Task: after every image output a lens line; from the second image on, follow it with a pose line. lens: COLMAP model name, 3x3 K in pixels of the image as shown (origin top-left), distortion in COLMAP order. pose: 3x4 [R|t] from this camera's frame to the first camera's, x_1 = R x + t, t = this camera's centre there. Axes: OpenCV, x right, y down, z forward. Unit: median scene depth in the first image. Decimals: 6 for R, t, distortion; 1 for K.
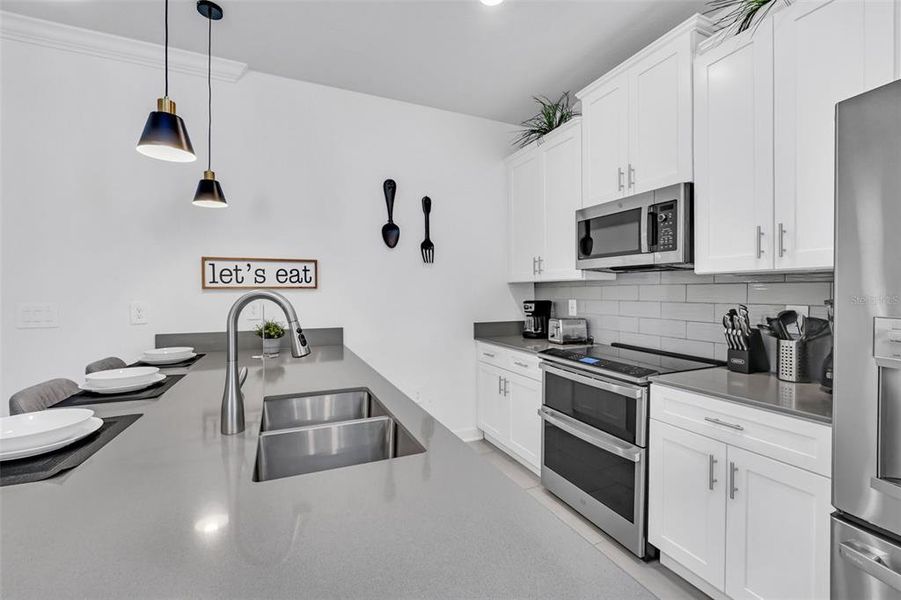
lens RADIAL K [[381.3, 0, 457.5], [0, 381.3, 295.0], [0, 0, 1]] dist [-0.019537, 0.006207]
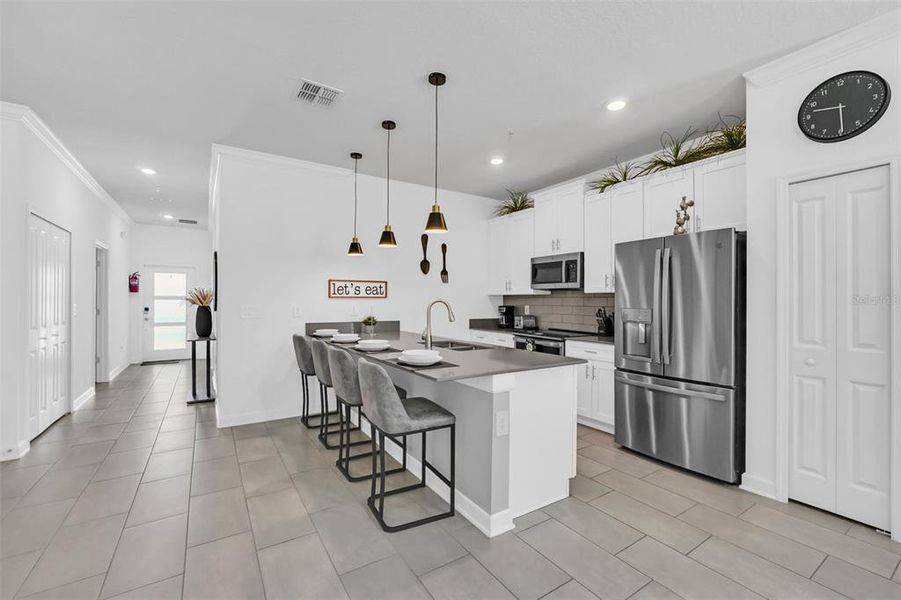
lens RADIAL K [[381.3, 0, 456.1], [0, 381.3, 299.9], [0, 0, 1]] dist [-0.019537, 0.006207]
pose [[0.988891, 0.007661, 0.148445, -0.334649], [-0.005897, 0.999907, -0.012319, 0.012621], [-0.148526, 0.011307, 0.988844, -0.813002]]
